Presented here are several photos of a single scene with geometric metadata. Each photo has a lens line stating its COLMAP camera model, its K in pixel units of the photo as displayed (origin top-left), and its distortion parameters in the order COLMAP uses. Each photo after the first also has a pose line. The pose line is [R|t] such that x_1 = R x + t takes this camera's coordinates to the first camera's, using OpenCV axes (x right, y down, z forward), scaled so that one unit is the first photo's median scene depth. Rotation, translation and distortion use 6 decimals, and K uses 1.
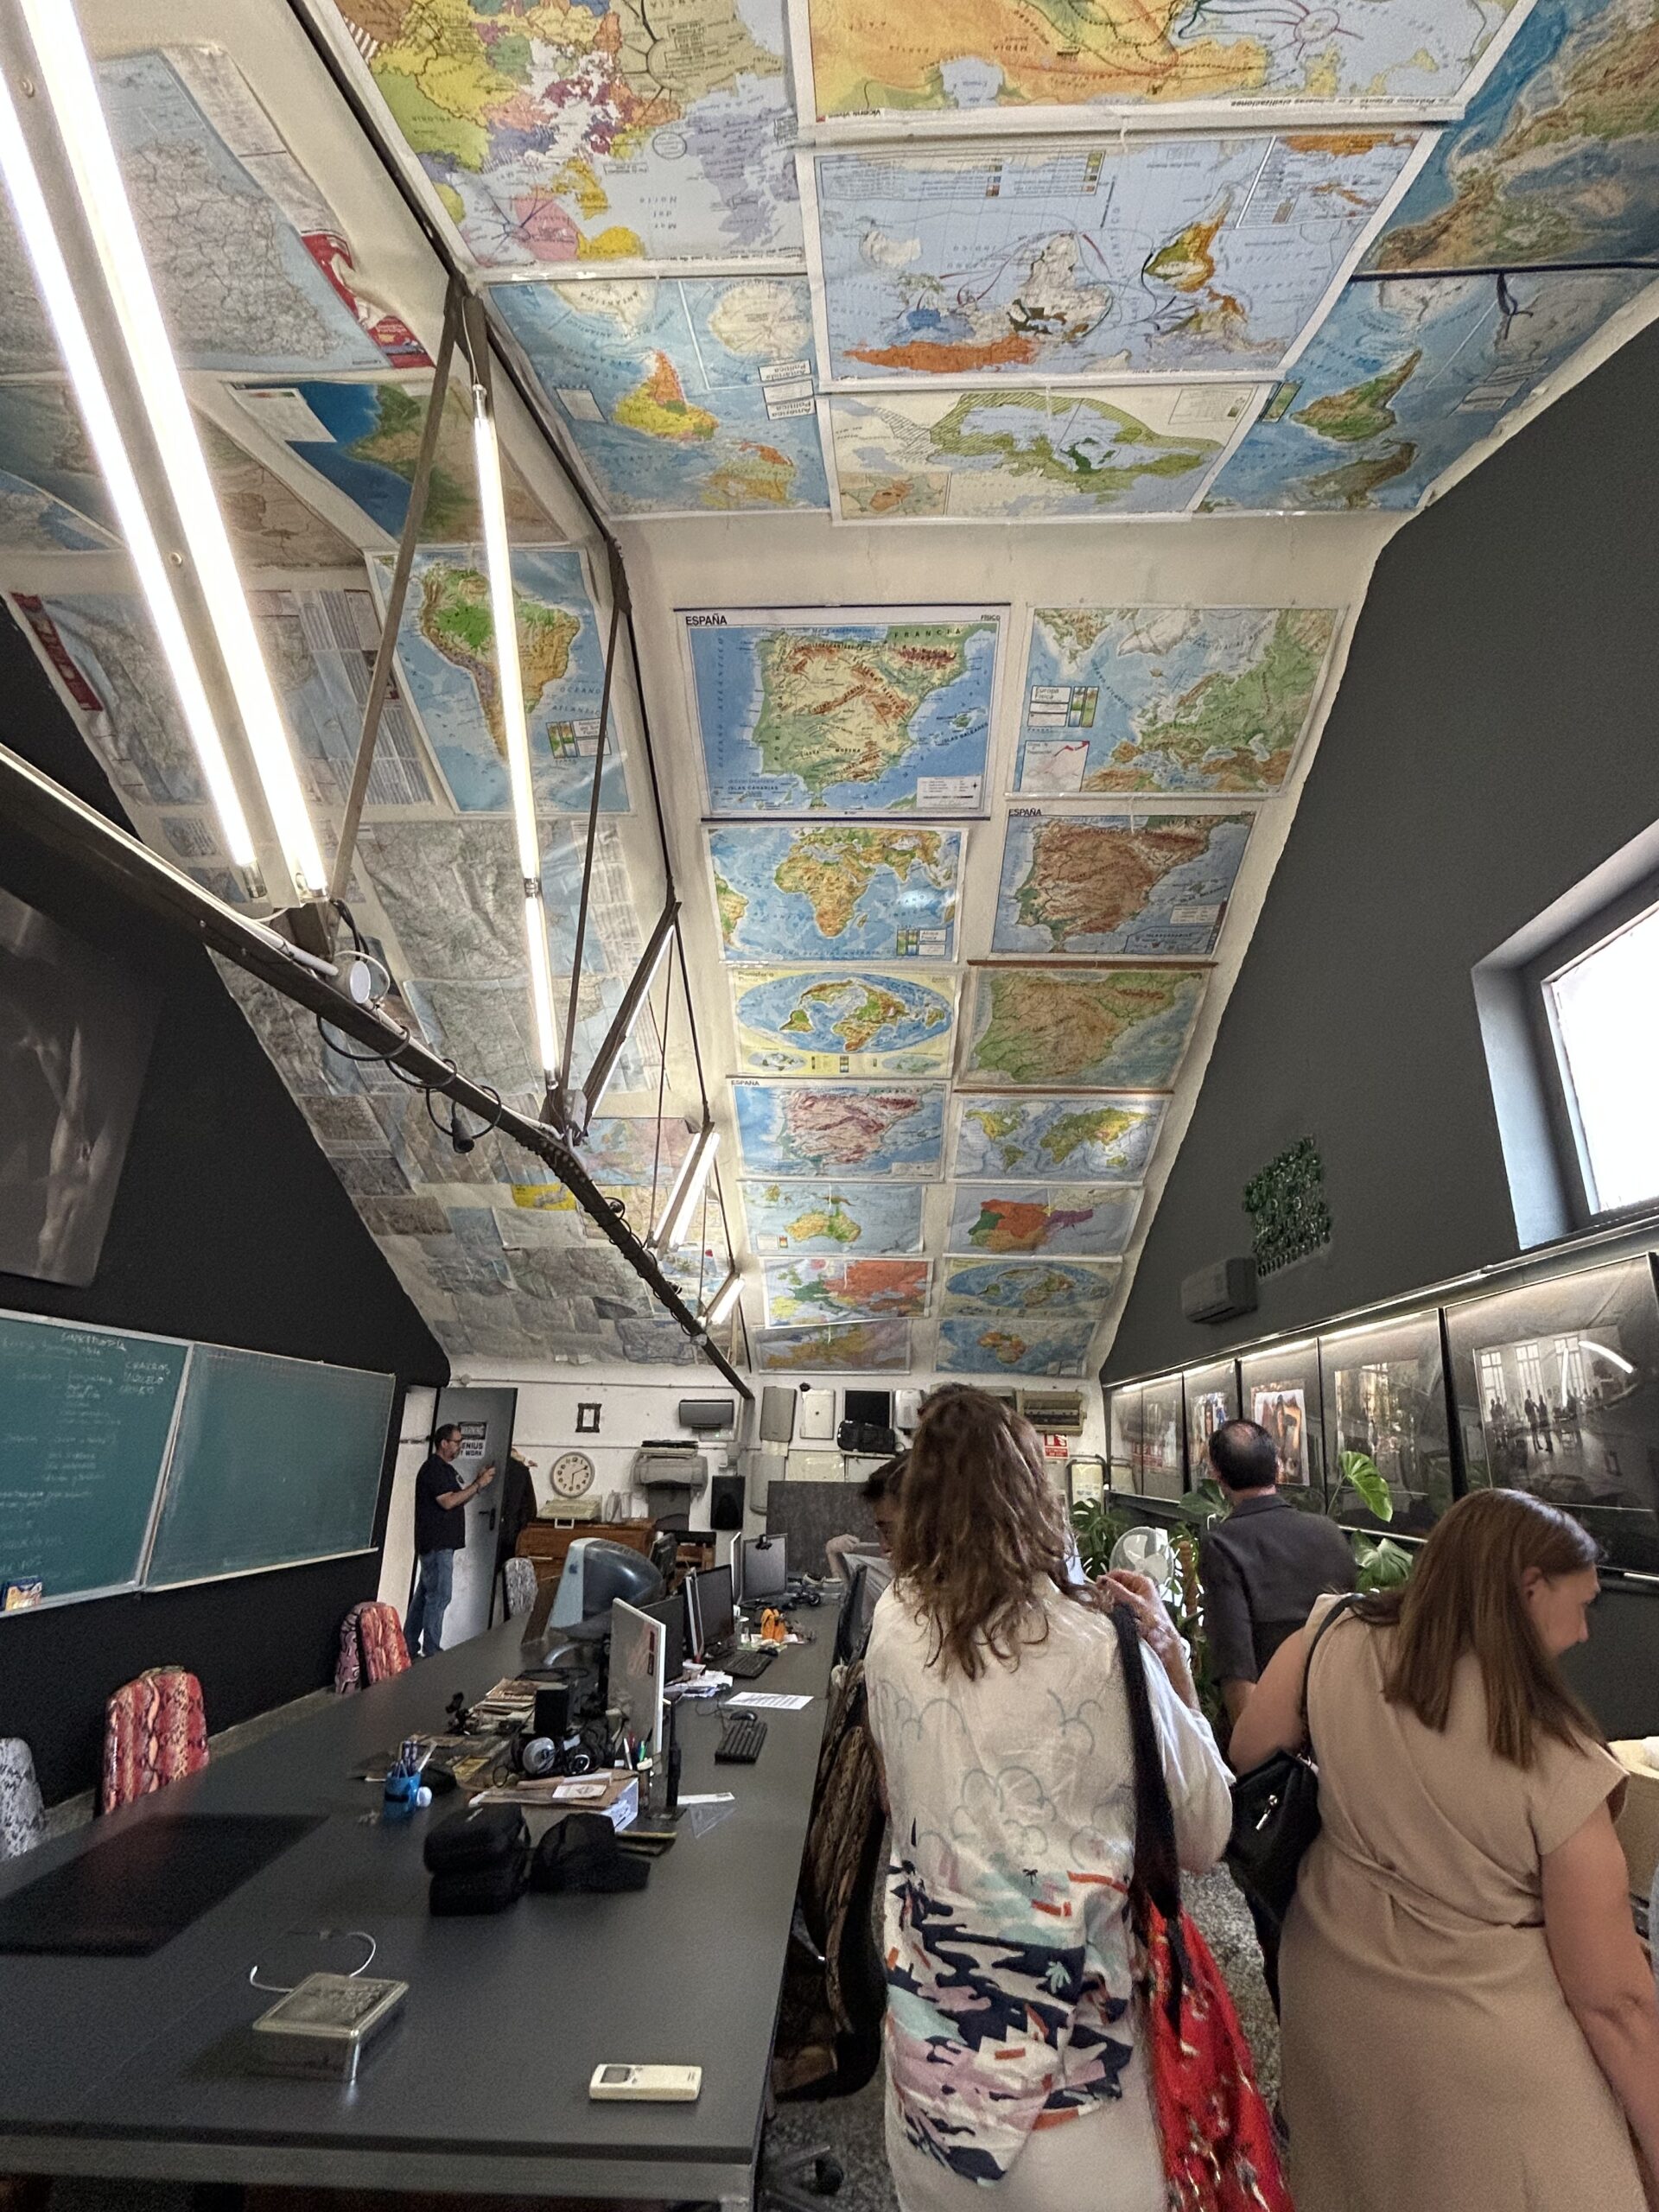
lens RADIAL K [[1046.3, 0, 824.2], [0, 1046.3, 1101.9], [0, 0, 1]] dist [0.002530, -0.001150]
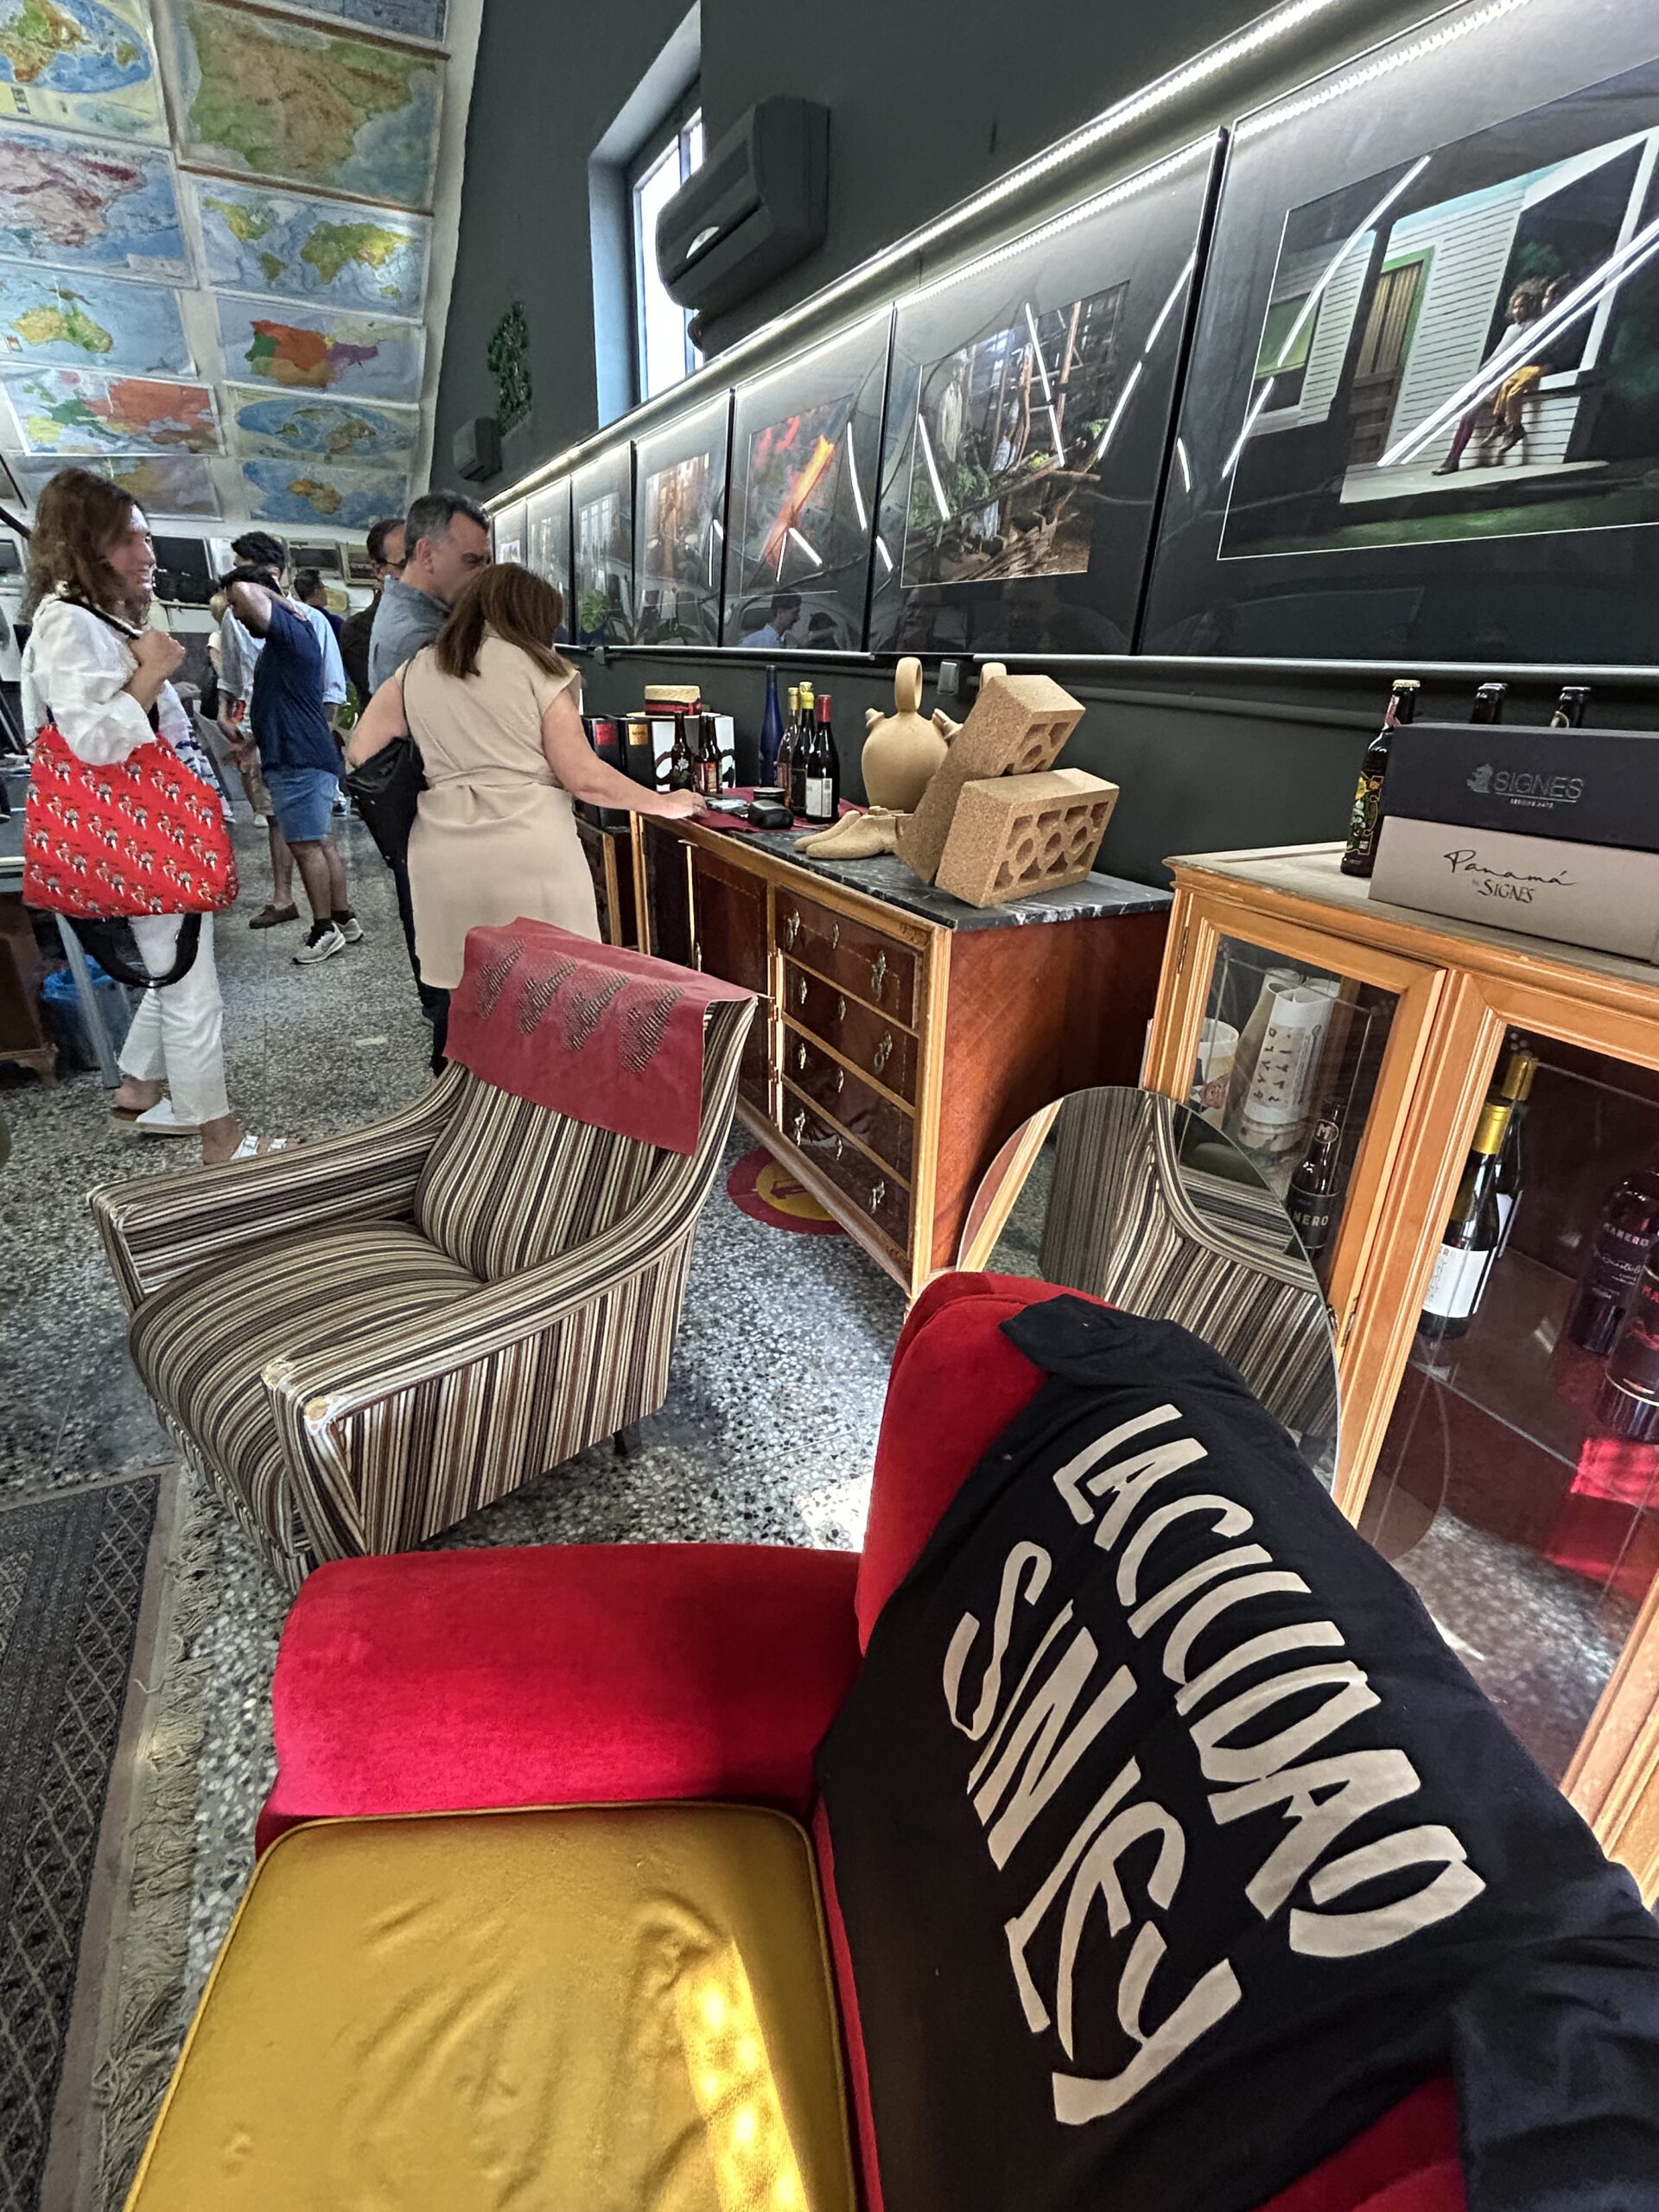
lens RADIAL K [[1046.3, 0, 828.1], [0, 1046.3, 1100.4], [0, 0, 1]] dist [0.002530, -0.001150]
pose [[0.880276, -0.183242, 0.437649, 0.072021], [-0.159086, 0.755023, 0.636107, -0.064959], [-0.446996, -0.629573, 0.635478, -0.317526]]
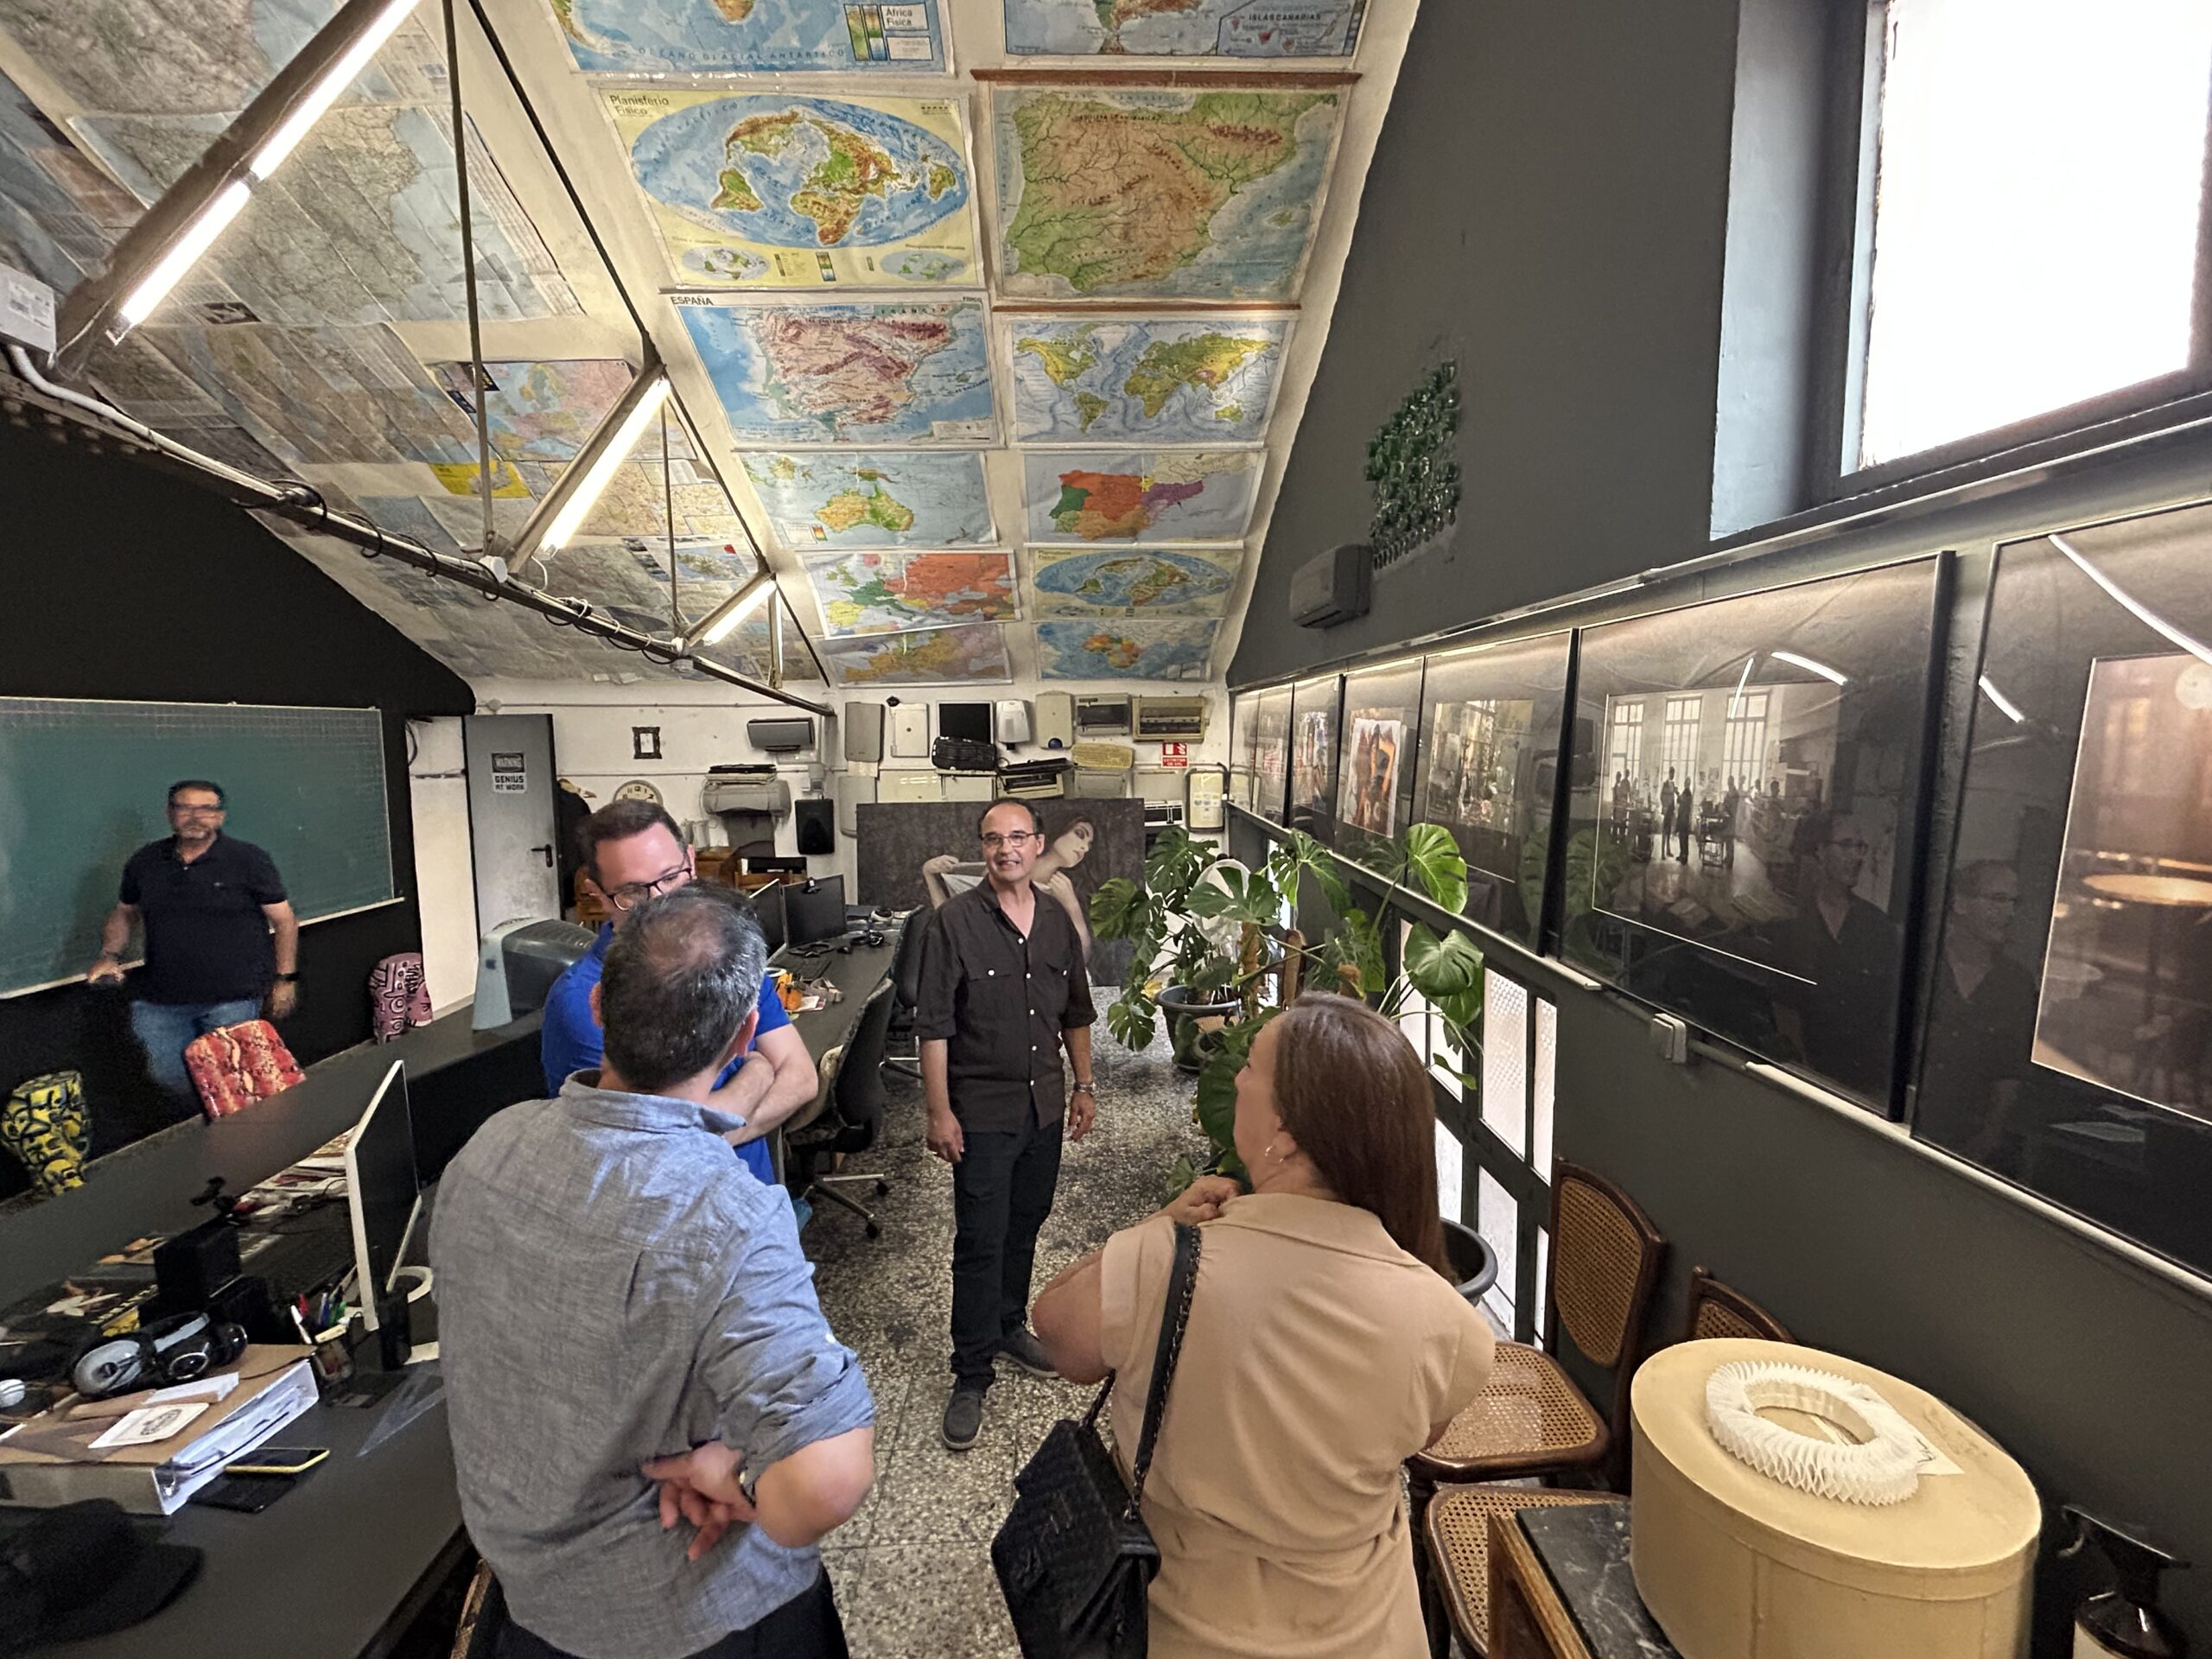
lens RADIAL K [[1046.3, 0, 1097.8], [0, 1046.3, 828.1], [0, 0, 1]] dist [0.002530, -0.001150]
pose [[0.997728, -0.040417, 0.053908, 0.138499], [0.014922, 0.912787, 0.408163, 0.021157], [-0.065703, -0.406431, 0.911316, 0.205596]]
